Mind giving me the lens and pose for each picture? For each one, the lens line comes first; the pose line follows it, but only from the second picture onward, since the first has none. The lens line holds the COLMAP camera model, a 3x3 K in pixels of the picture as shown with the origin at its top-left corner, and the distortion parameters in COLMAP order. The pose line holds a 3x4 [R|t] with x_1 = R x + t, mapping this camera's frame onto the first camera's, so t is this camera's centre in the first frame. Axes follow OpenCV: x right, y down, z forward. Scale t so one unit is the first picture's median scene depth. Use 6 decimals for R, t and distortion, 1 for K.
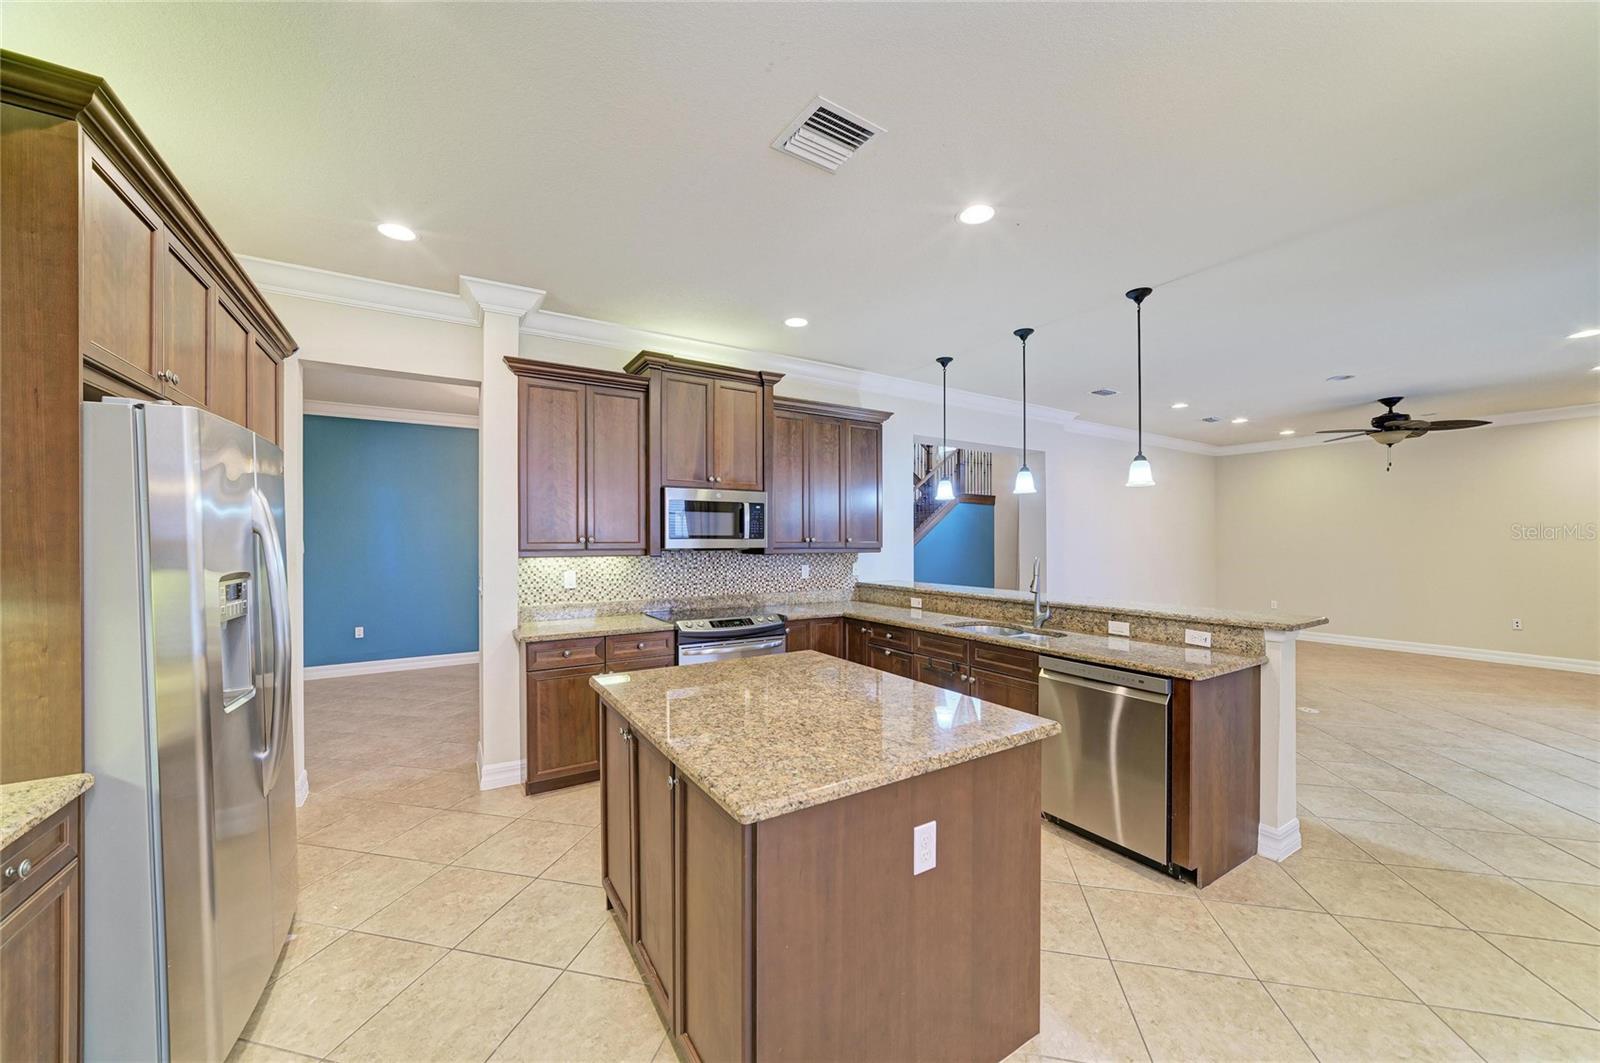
lens RADIAL K [[603.2, 0, 808.0], [0, 603.2, 543.3], [0, 0, 1]] dist [-0.014253, 0.003115]
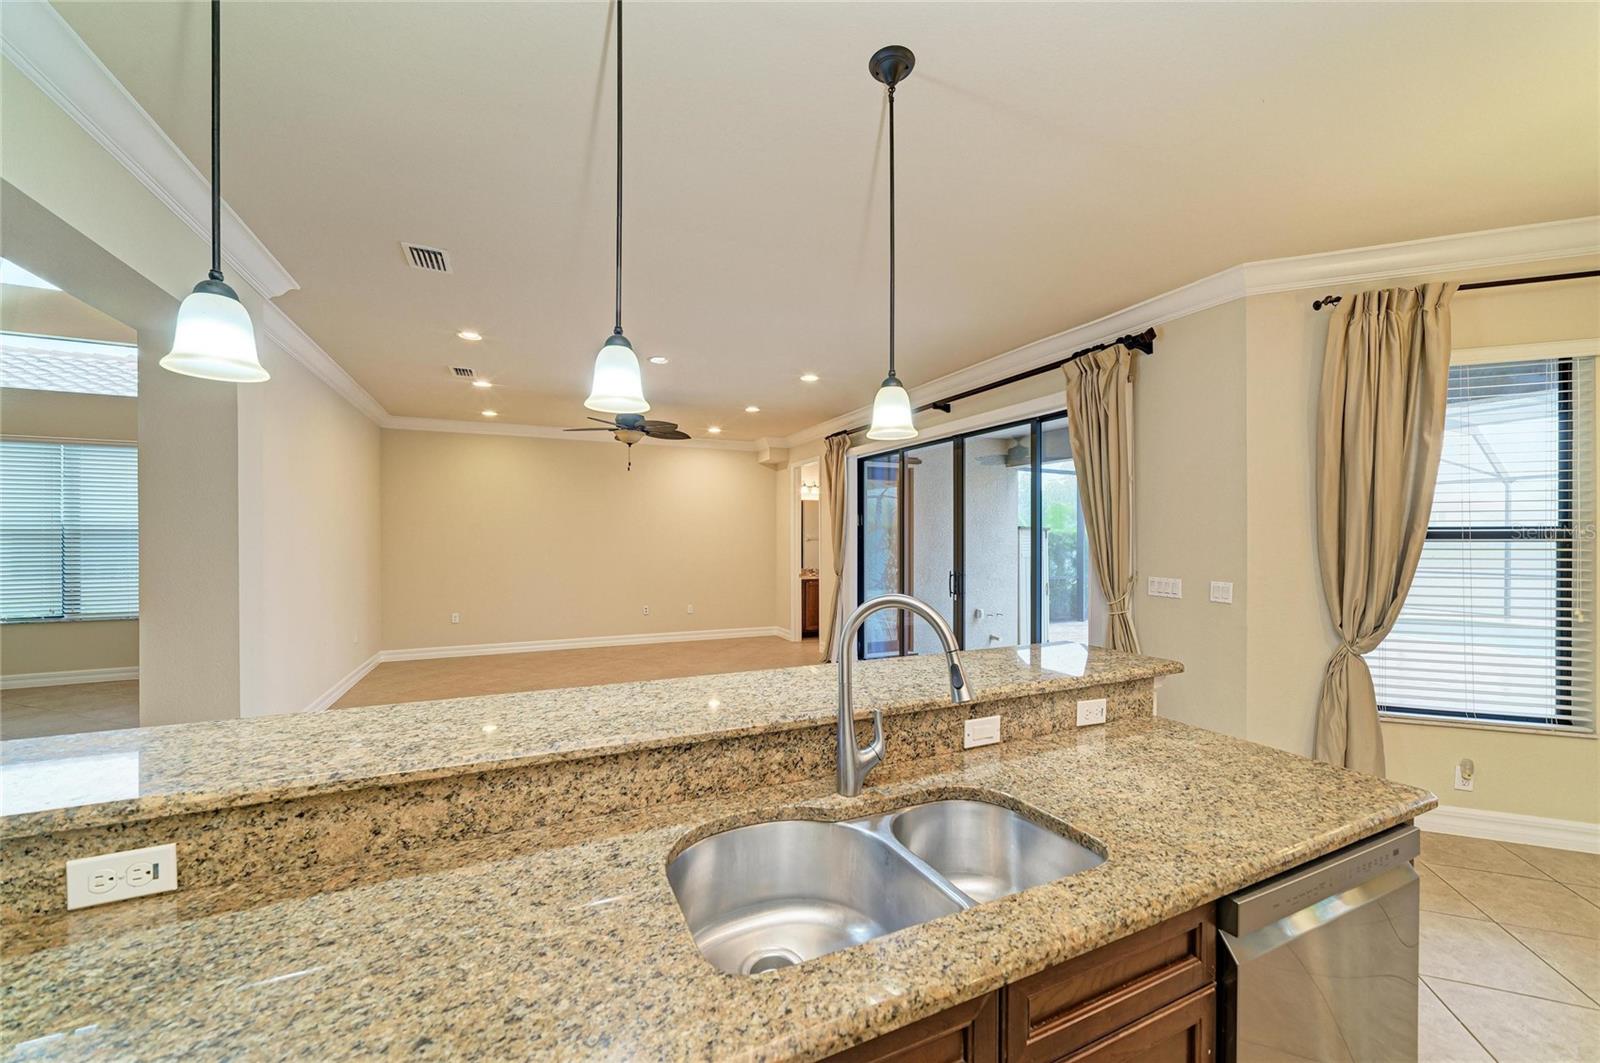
lens RADIAL K [[603.2, 0, 800.1], [0, 603.2, 538.7], [0, 0, 1]] dist [-0.014253, 0.003115]
pose [[0.136261, 0.001431, 0.990672, 0.027752], [0.004990, 0.999985, -0.002131, -0.006199], [-0.990660, 0.005234, 0.136252, 0.851200]]
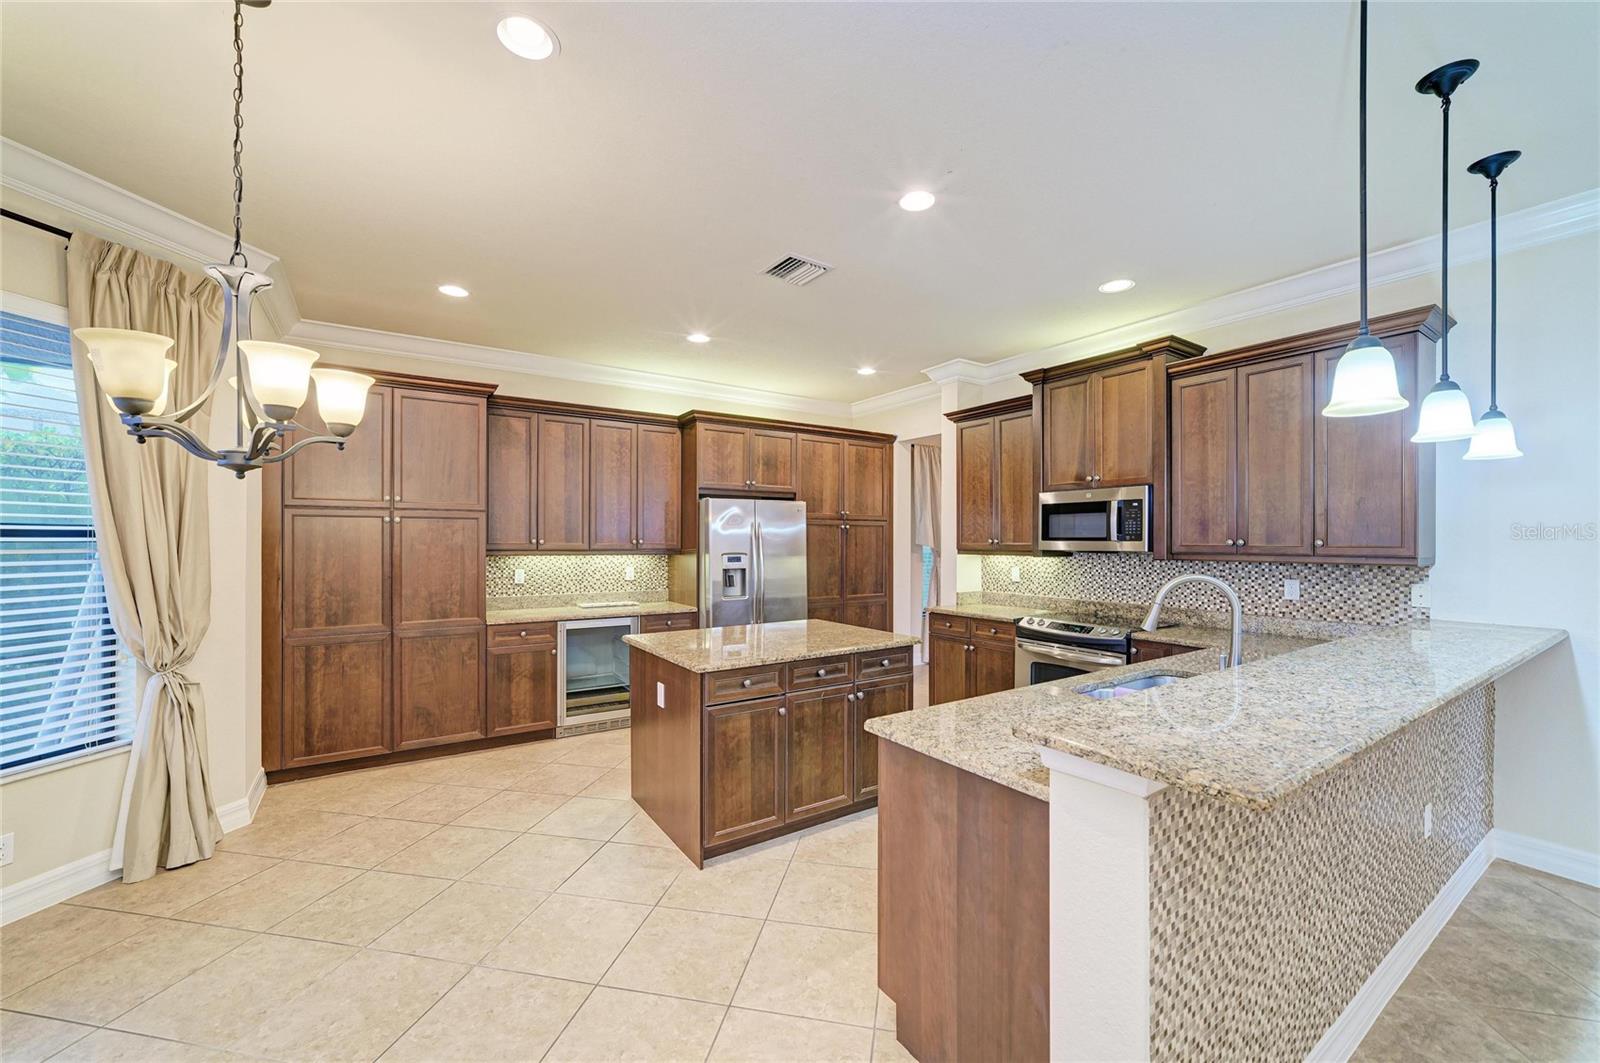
lens RADIAL K [[625.8, 0, 795.3], [0, 625.8, 539.5], [0, 0, 1]] dist [-0.014932, 0.006102]
pose [[0.011354, -0.001158, -0.999935, 0.813239], [-0.008847, 0.999960, -0.001259, -0.003893], [0.999896, 0.008860, 0.011343, 0.515129]]
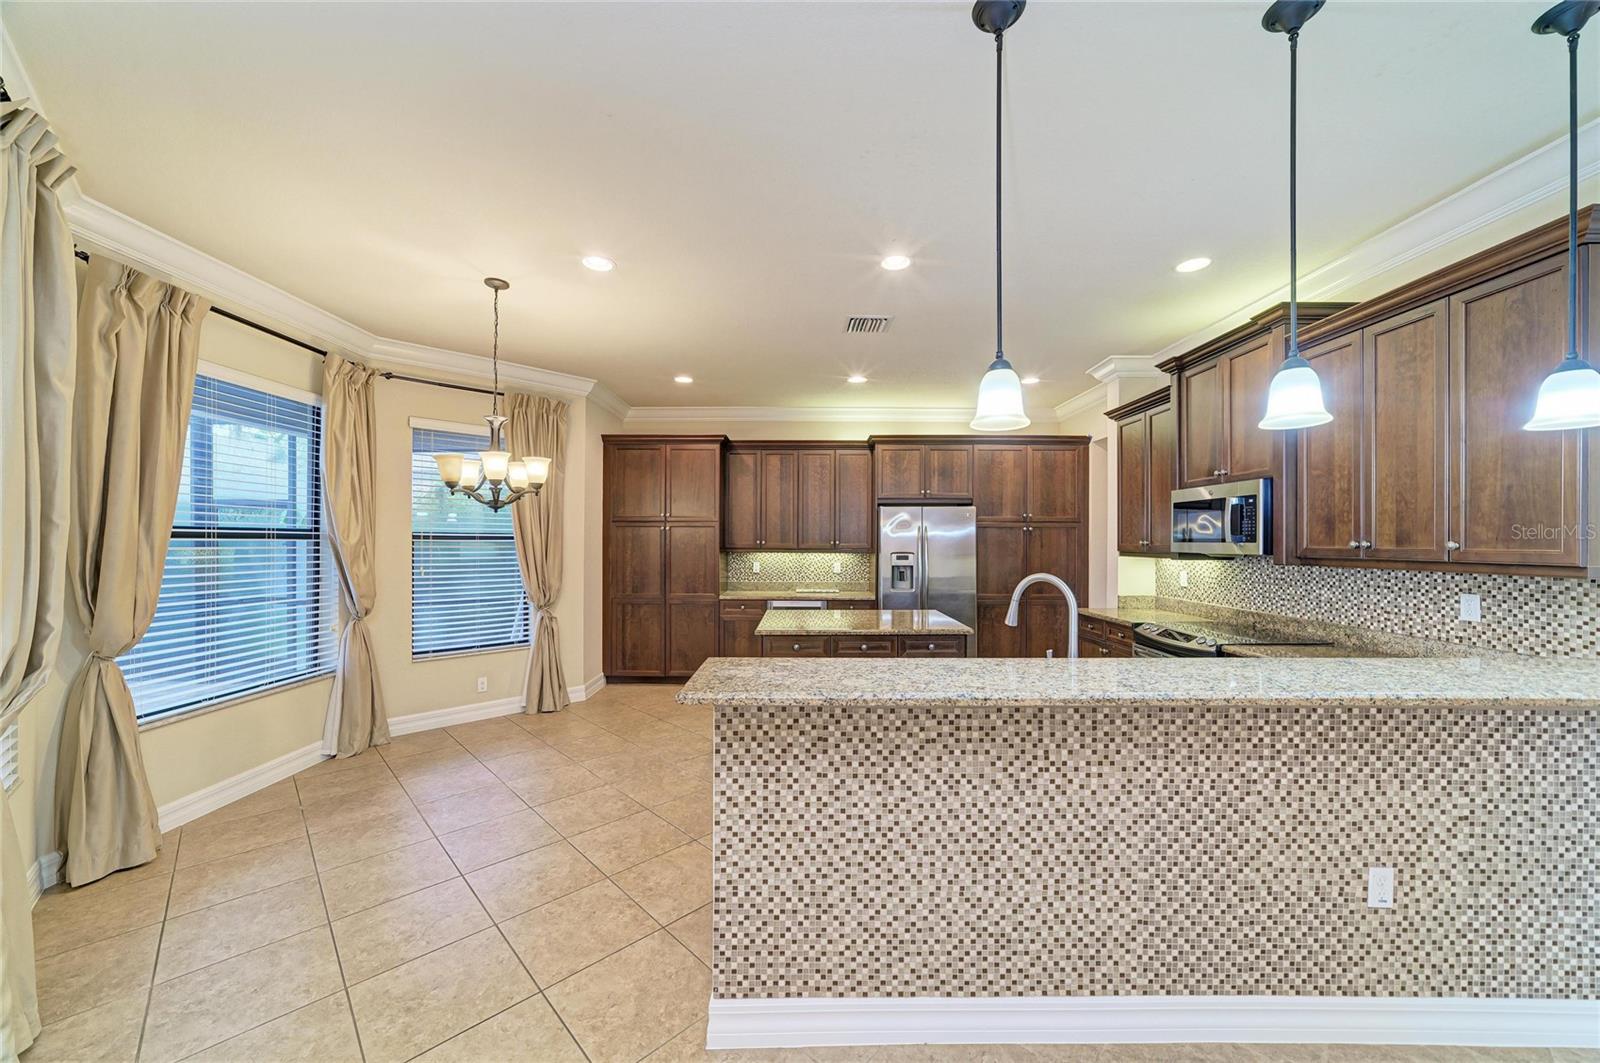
lens RADIAL K [[579.0, 0, 798.1], [0, 579.0, 540.7], [0, 0, 1]] dist [-0.016687, 0.003893]
pose [[-0.551692, -0.001717, -0.834046, 0.840895], [-0.008215, 0.999961, 0.003376, -0.007408], [0.834008, 0.008714, -0.551684, 0.938605]]
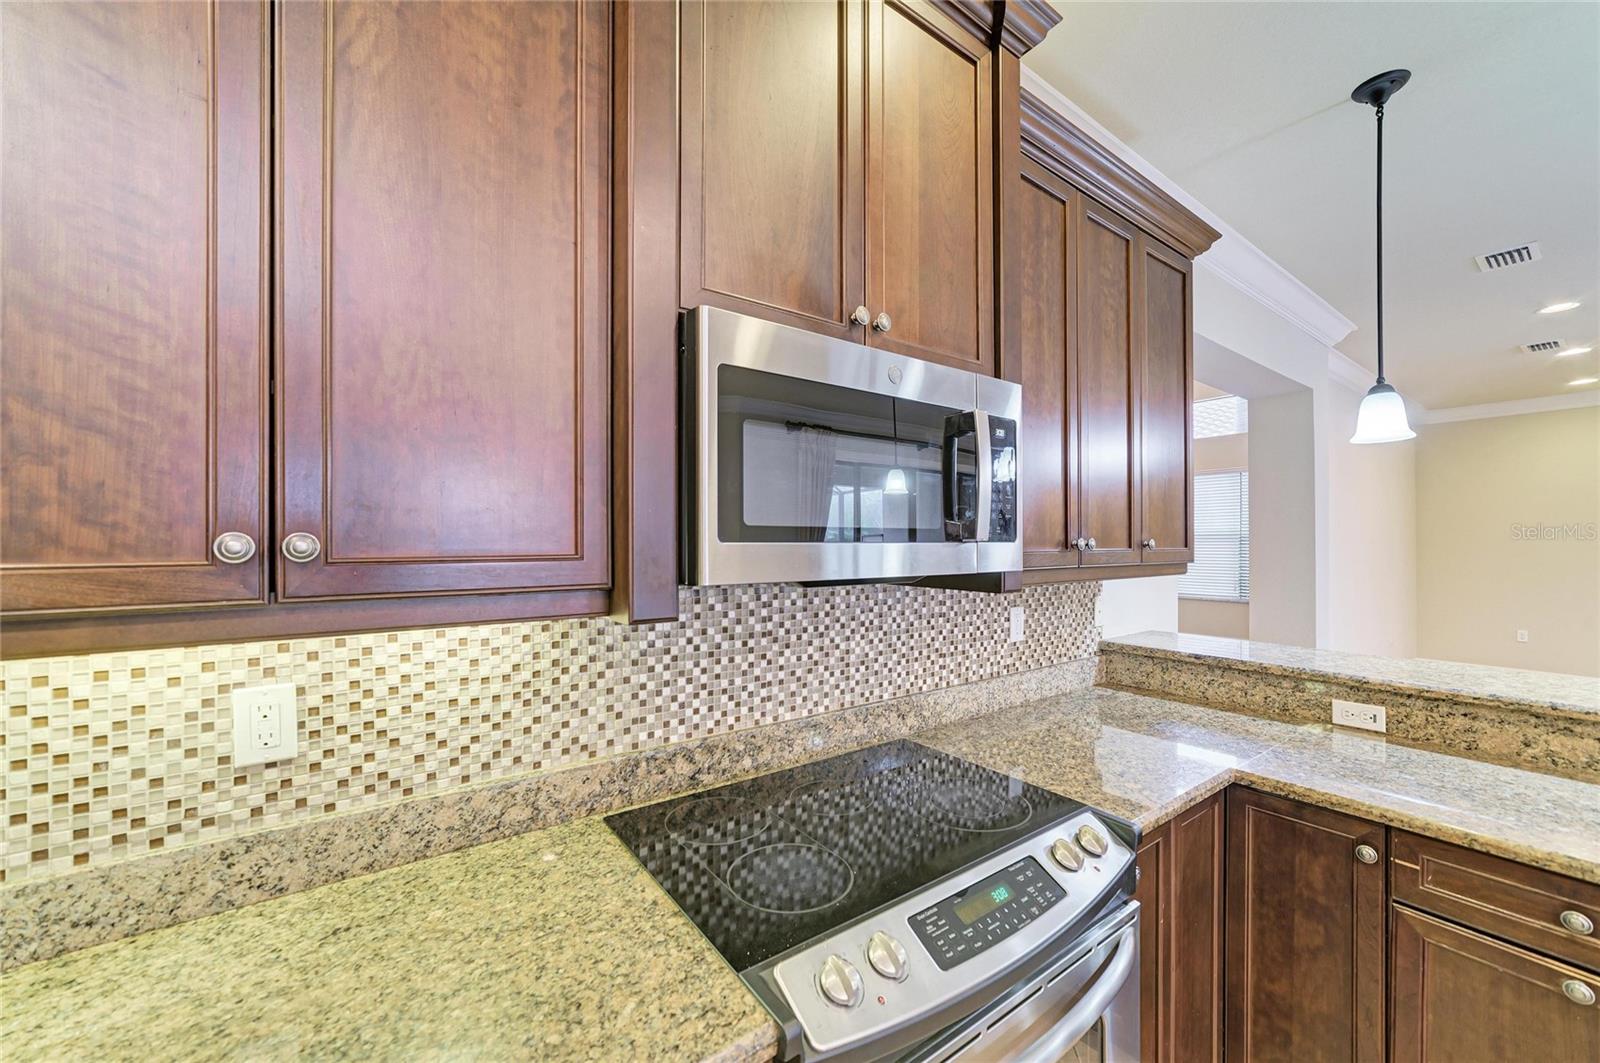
lens RADIAL K [[603.2, 0, 796.5], [0, 603.2, 538.3], [0, 0, 1]] dist [-0.014253, 0.003115]
pose [[0.998851, 0.000852, 0.047908, -0.197950], [-0.000361, 0.999947, -0.010265, -0.005727], [-0.047914, 0.010235, 0.998799, 0.727381]]
